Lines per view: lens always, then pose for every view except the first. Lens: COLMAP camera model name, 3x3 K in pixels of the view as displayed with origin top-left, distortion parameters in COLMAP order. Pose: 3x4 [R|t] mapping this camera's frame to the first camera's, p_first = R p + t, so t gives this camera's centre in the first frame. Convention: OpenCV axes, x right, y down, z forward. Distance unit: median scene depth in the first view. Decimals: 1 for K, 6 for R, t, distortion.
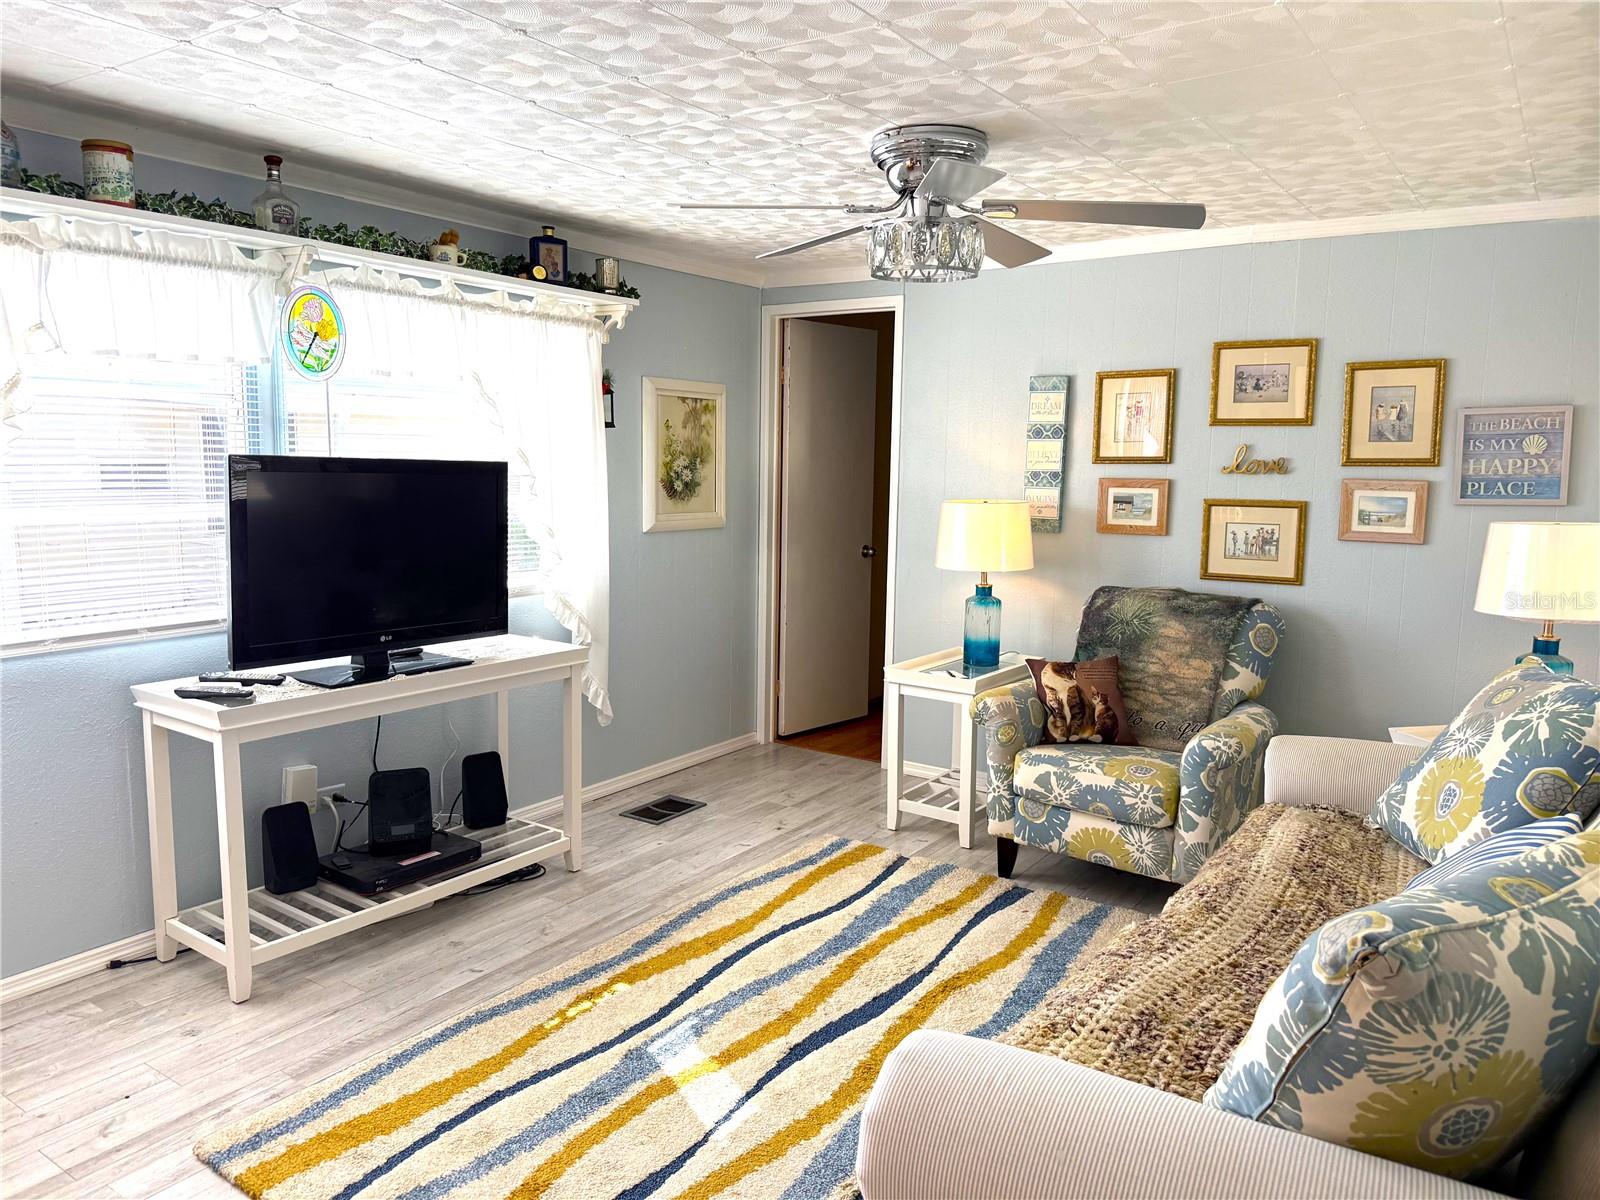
lens RADIAL K [[1123.1, 0, 800.0], [0, 1123.1, 600.0], [0, 0, 1]] dist [0.105982, -0.169692]
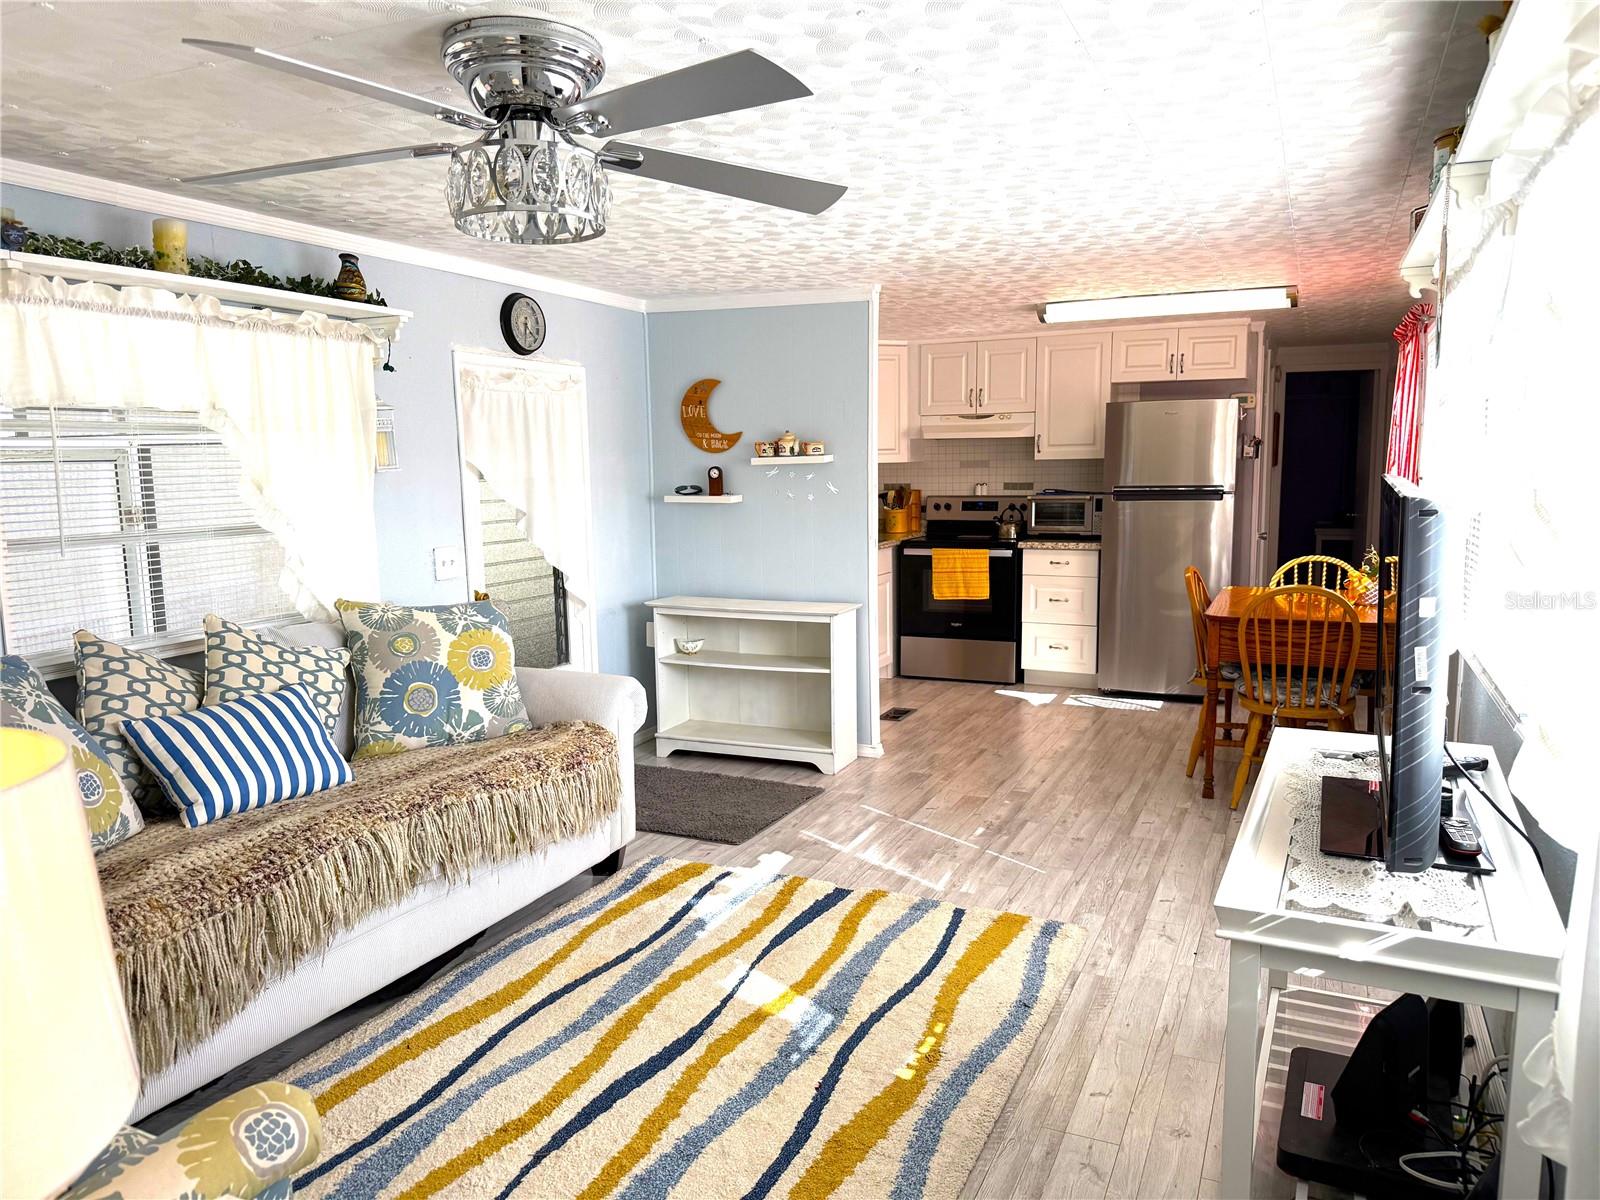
lens RADIAL K [[1123.1, 0, 800.0], [0, 1123.1, 600.0], [0, 0, 1]] dist [0.105982, -0.169692]
pose [[-0.985303, 0.017797, -0.169886, 0.053340], [-0.025517, 0.968062, 0.249410, -0.185861], [0.168899, 0.250079, -0.953380, 1.378658]]
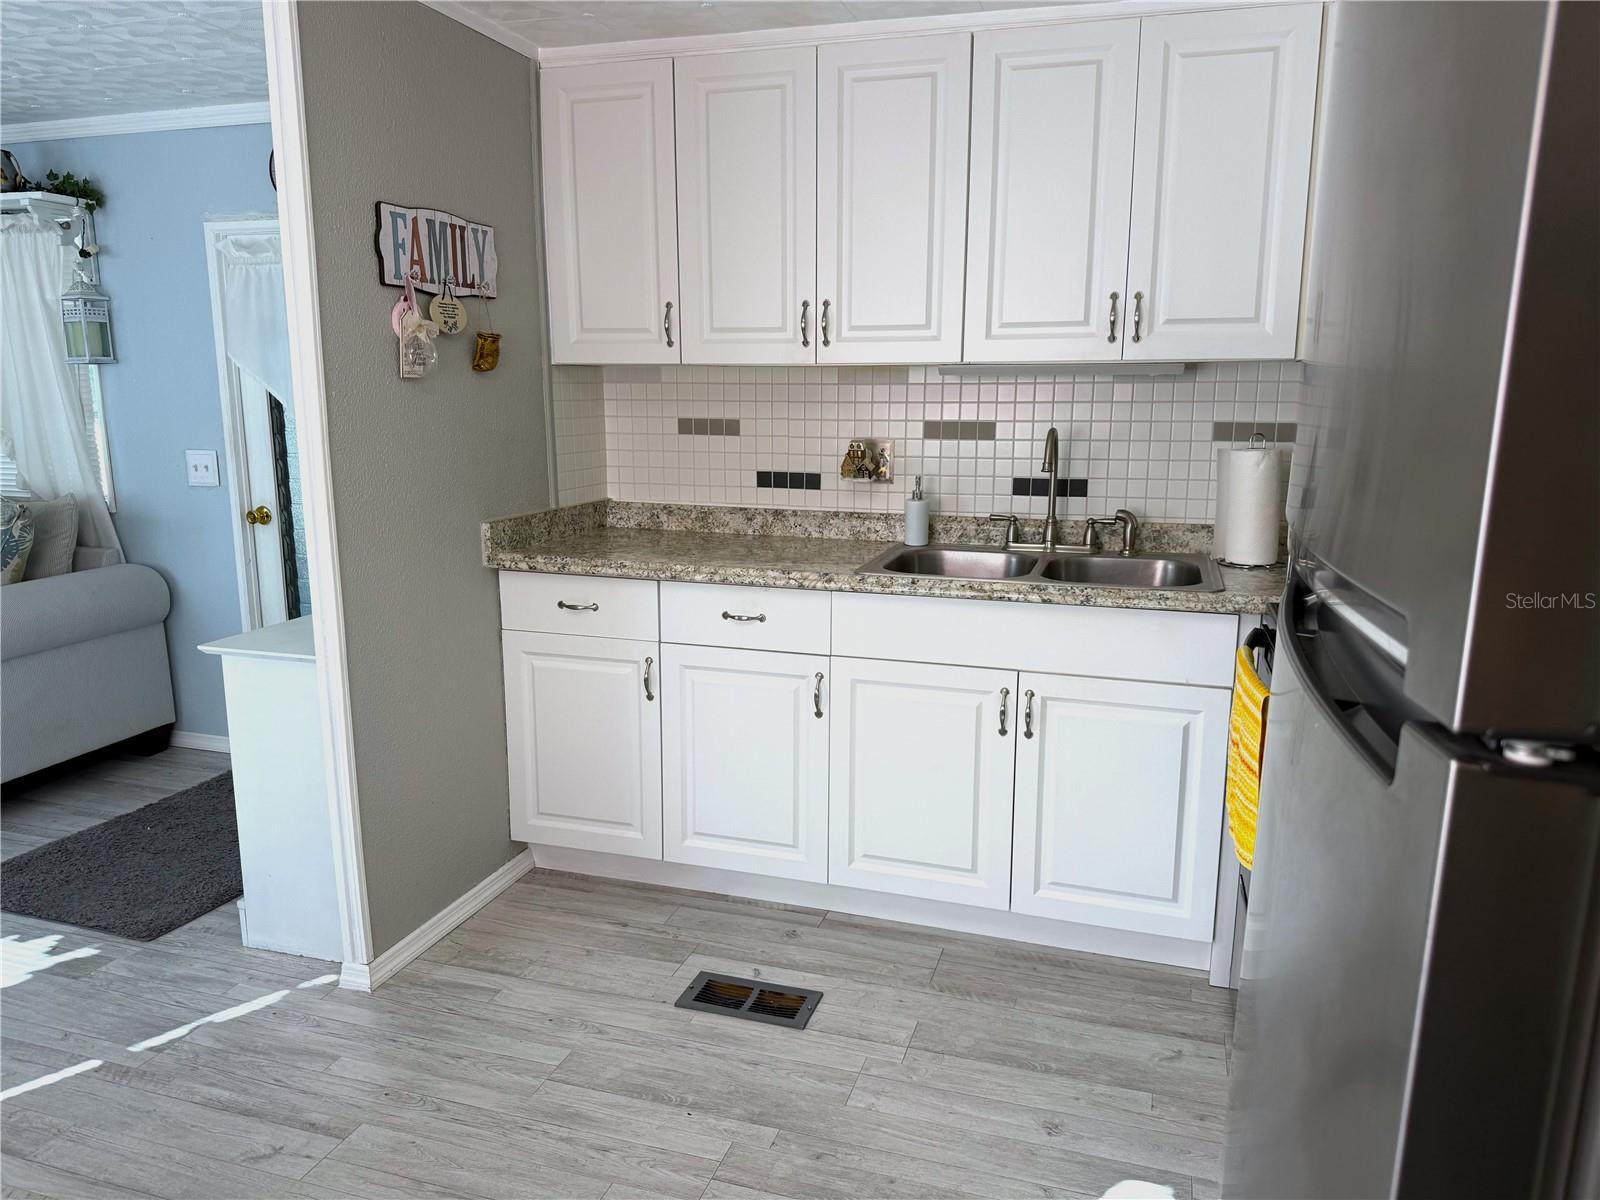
lens RADIAL K [[1125.6, 0, 800.0], [0, 1125.6, 600.0], [0, 0, 1]] dist [-0.006886, -0.003023]
pose [[-0.288788, -0.205926, 0.934984, -0.968680], [0.116940, 0.961695, 0.247928, 0.006739], [-0.950224, 0.180936, -0.253645, -0.078879]]
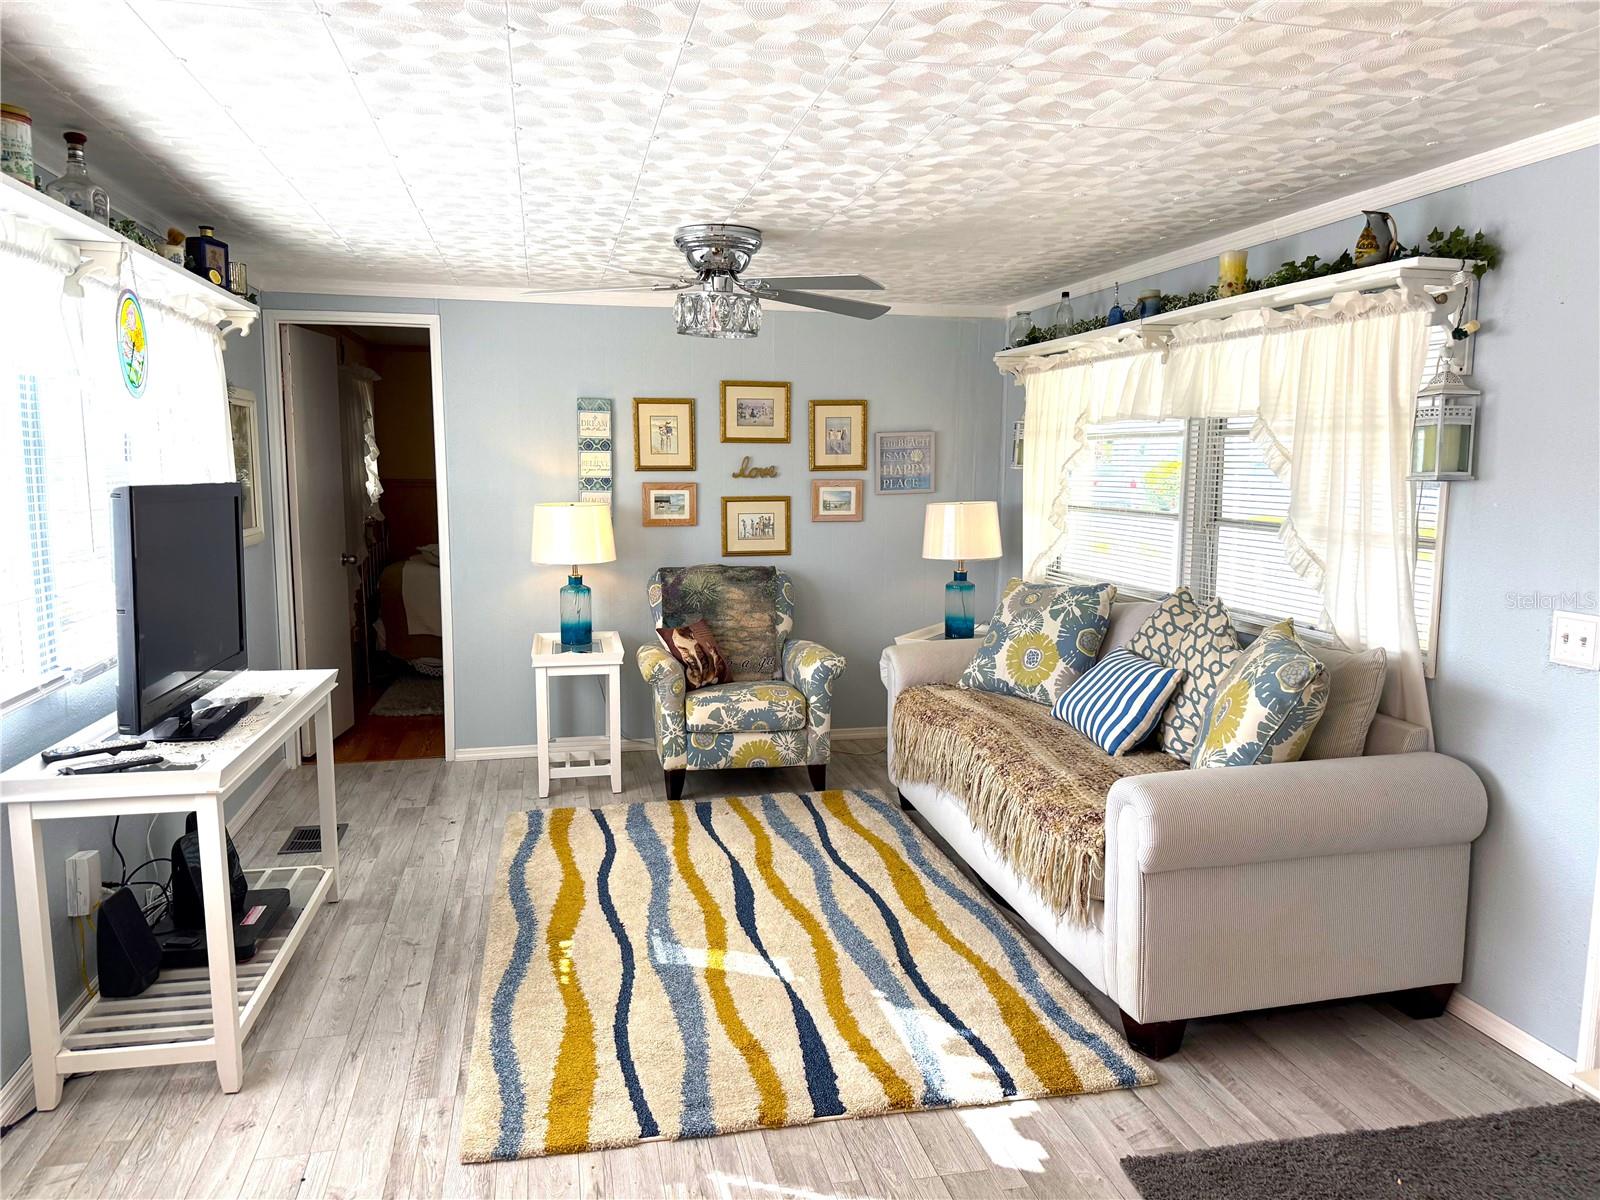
lens RADIAL K [[1112.7, 0, 800.0], [0, 1112.7, 600.0], [0, 0, 1]] dist [0.110949, -0.166355]
pose [[0.678474, -0.105006, 0.727081, -0.619963], [0.101027, 0.993665, 0.049234, -0.025660], [-0.727645, 0.040051, 0.684784, 0.037248]]
